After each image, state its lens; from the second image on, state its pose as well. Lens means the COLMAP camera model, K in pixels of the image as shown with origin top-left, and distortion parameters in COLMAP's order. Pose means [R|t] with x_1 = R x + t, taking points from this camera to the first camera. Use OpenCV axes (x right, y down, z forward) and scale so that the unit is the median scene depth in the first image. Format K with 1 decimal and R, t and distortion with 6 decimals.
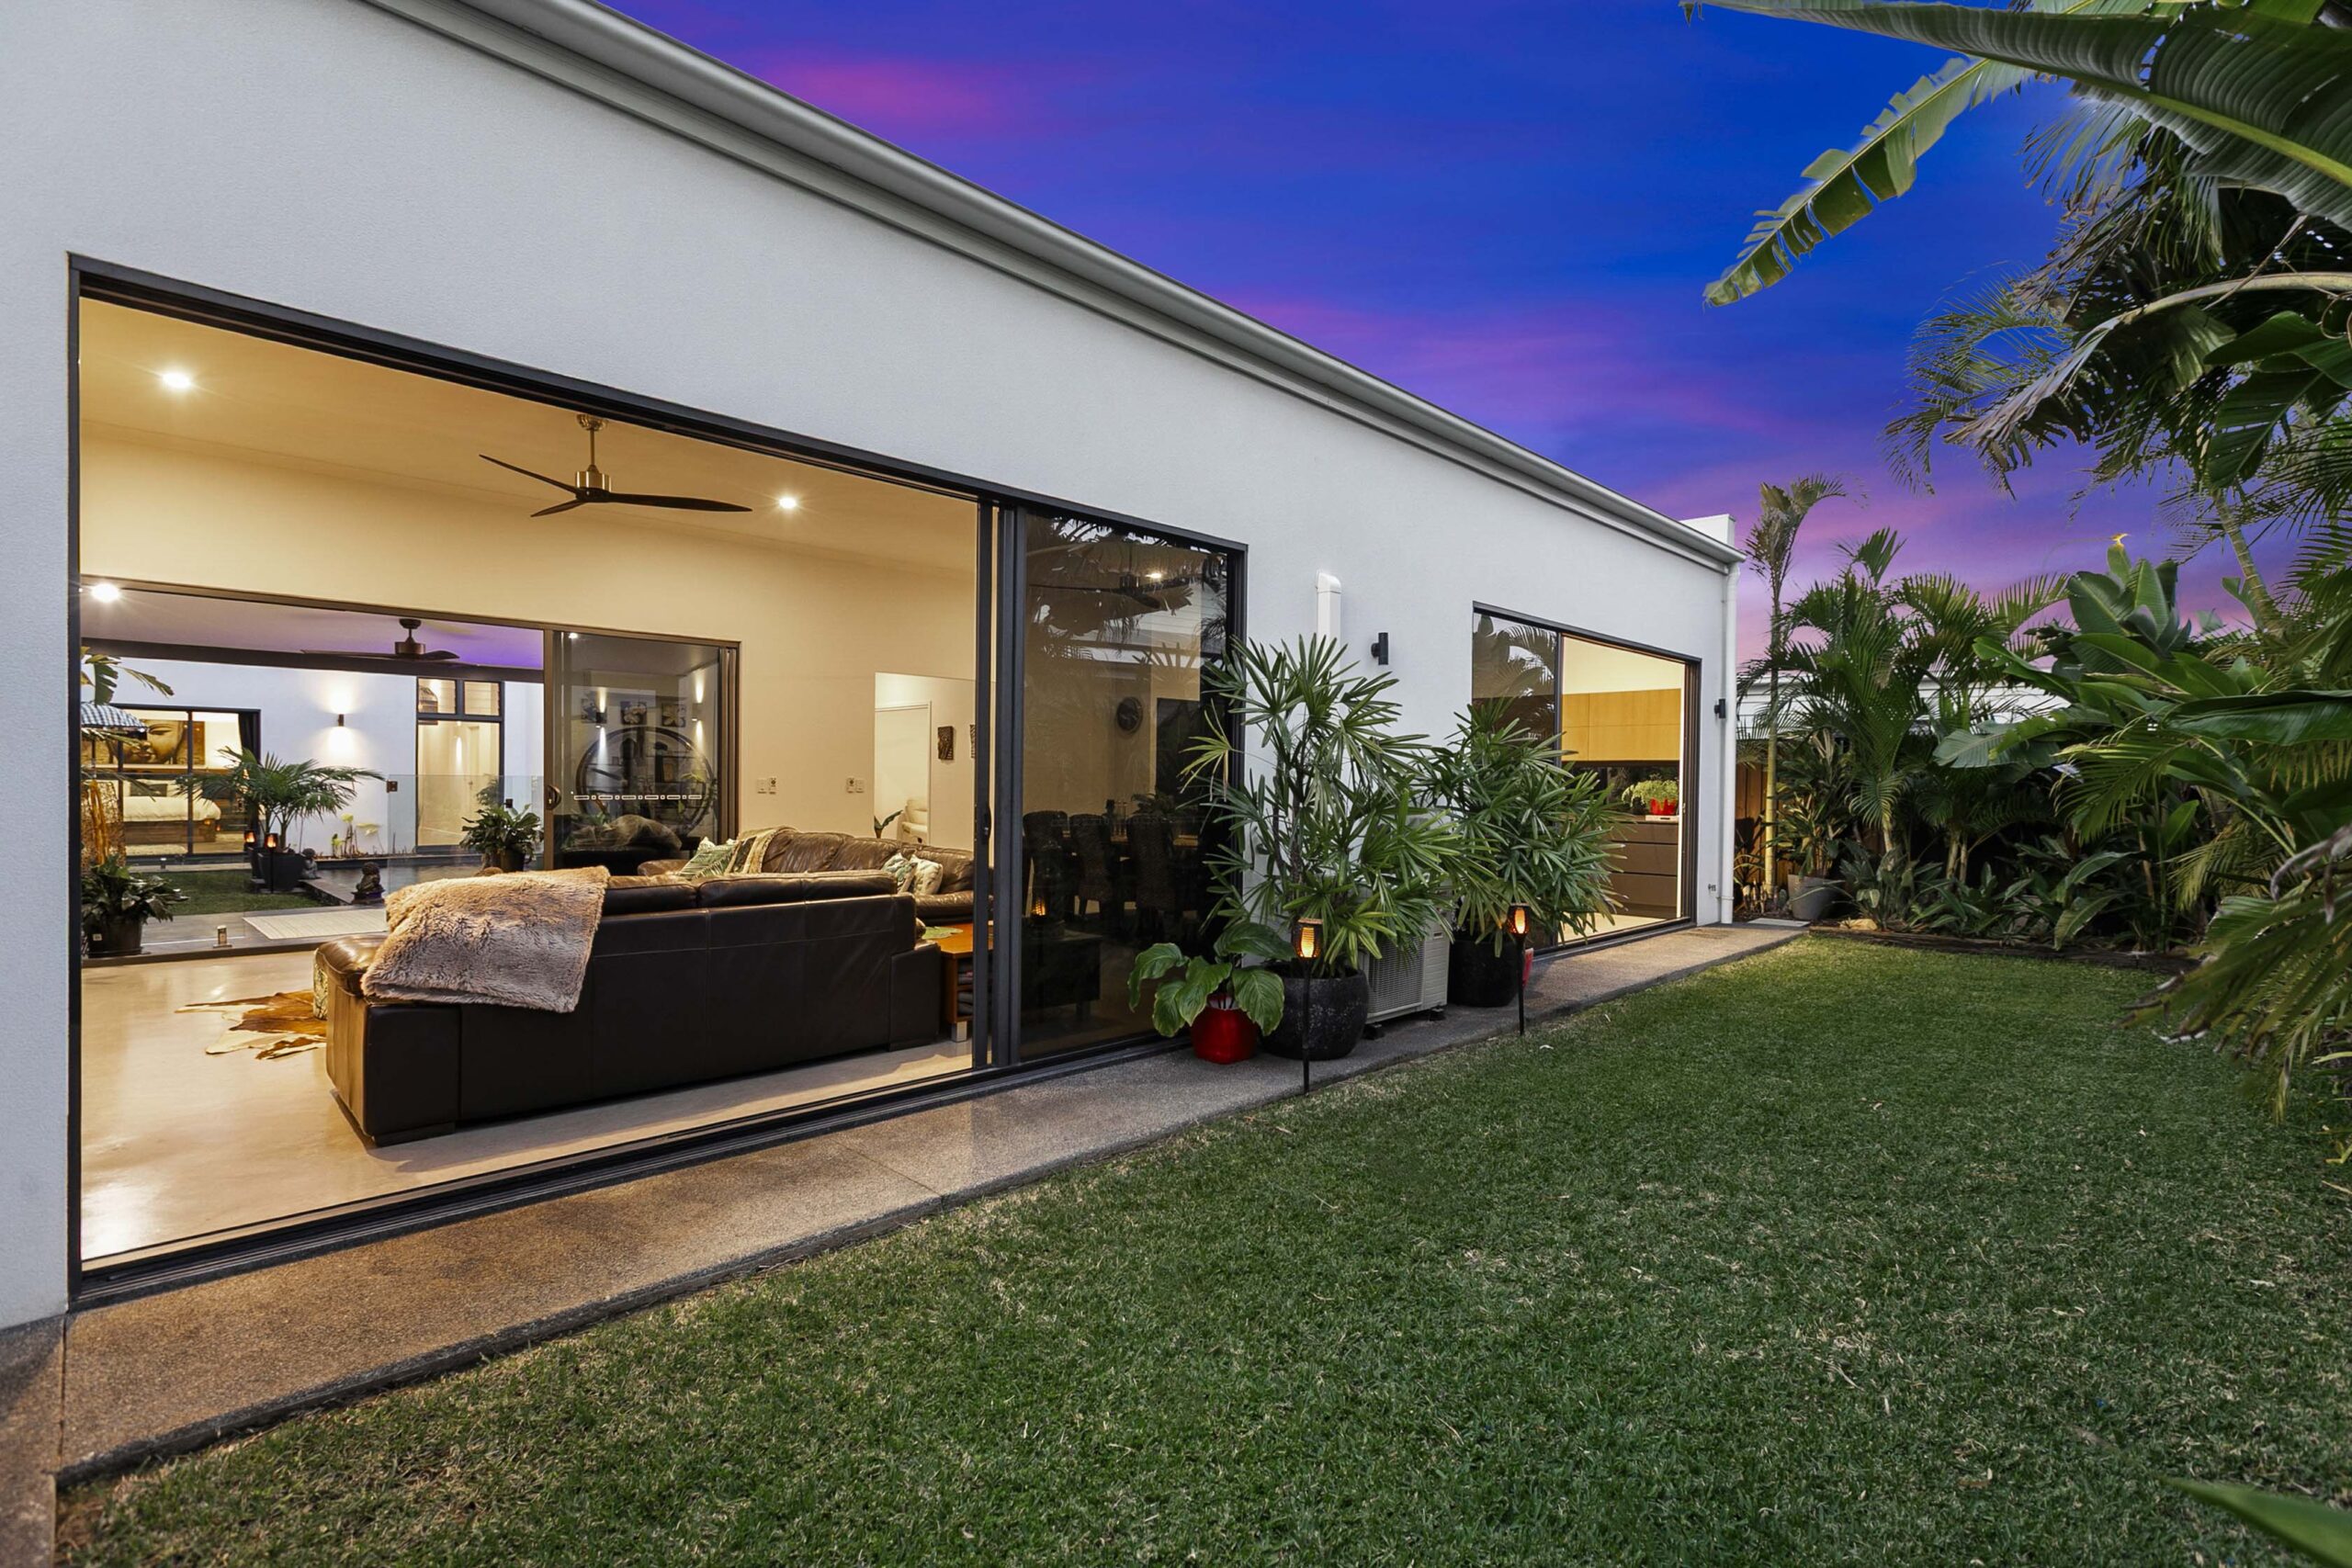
lens RADIAL K [[1059.1, 0, 1174.3], [0, 1059.1, 784.9], [0, 0, 1]] dist [0.000896, 0.000034]
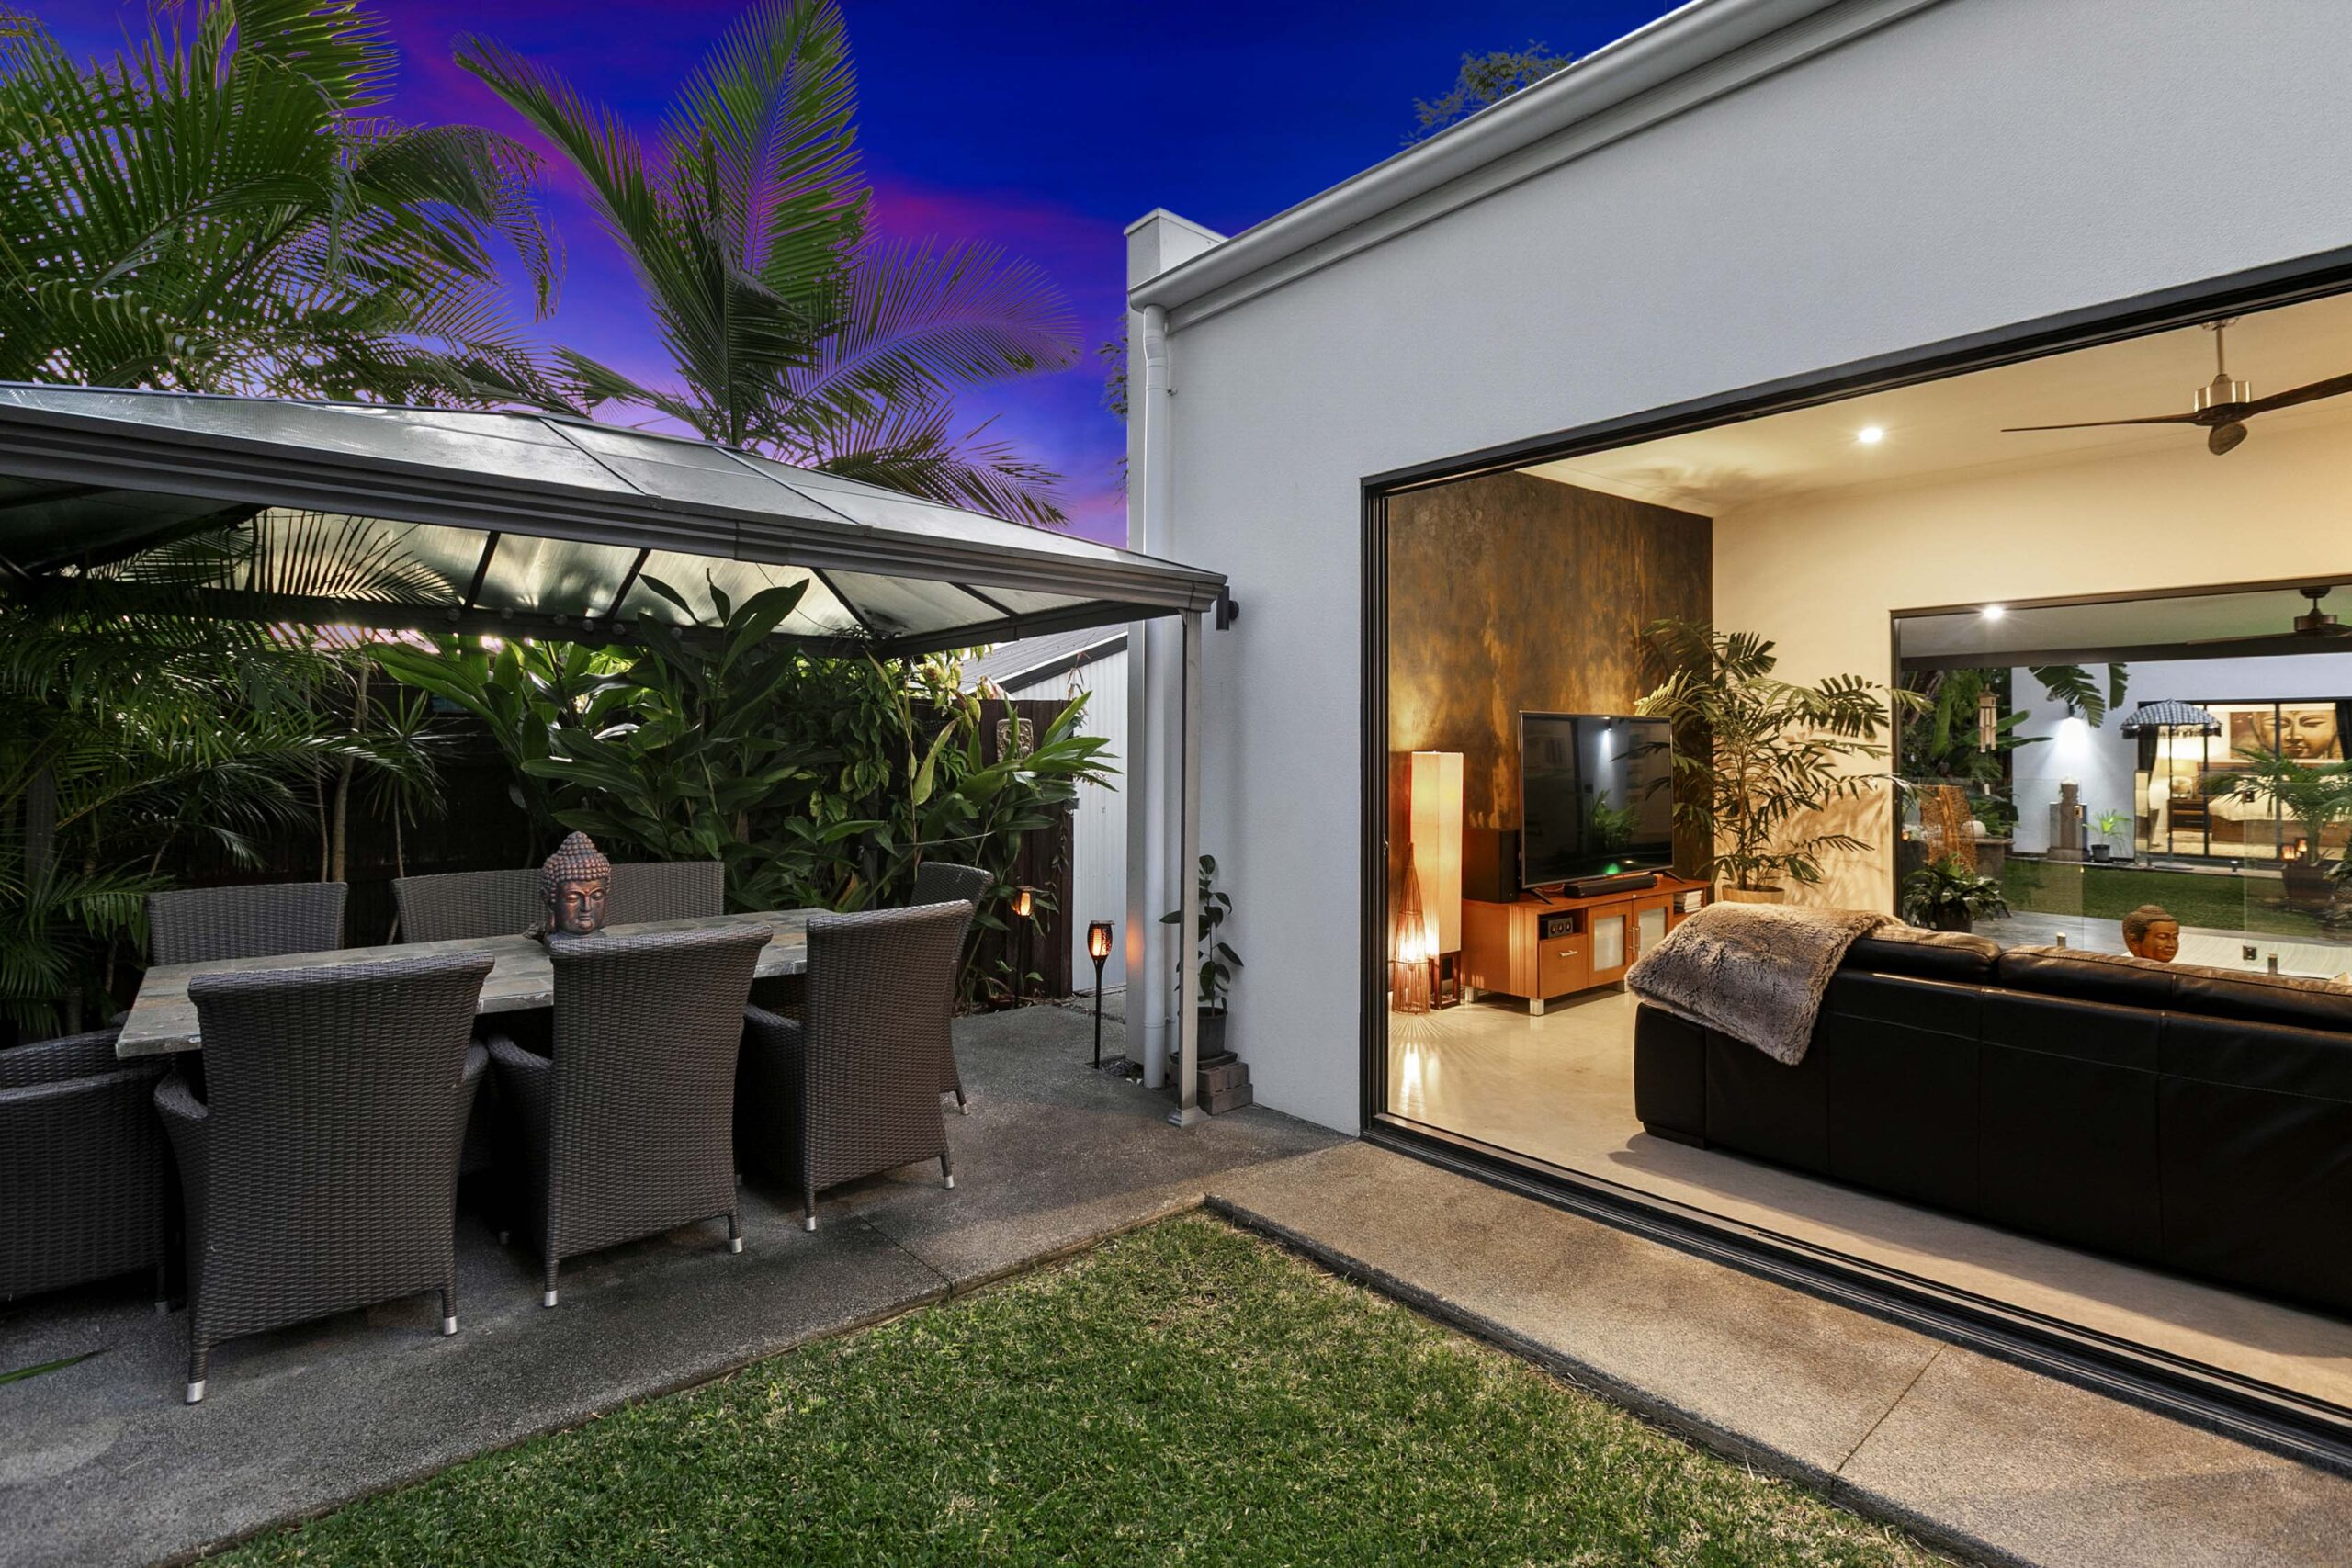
lens RADIAL K [[1130.9, 0, 1212.4], [0, 1130.9, 702.8], [0, 0, 1]] dist [-0.010023, 0.000975]
pose [[-0.063033, -0.052738, -0.996617, 0.479001], [-0.009434, 0.998590, -0.052246, -0.045238], [0.997967, 0.006109, -0.063441, 0.603224]]
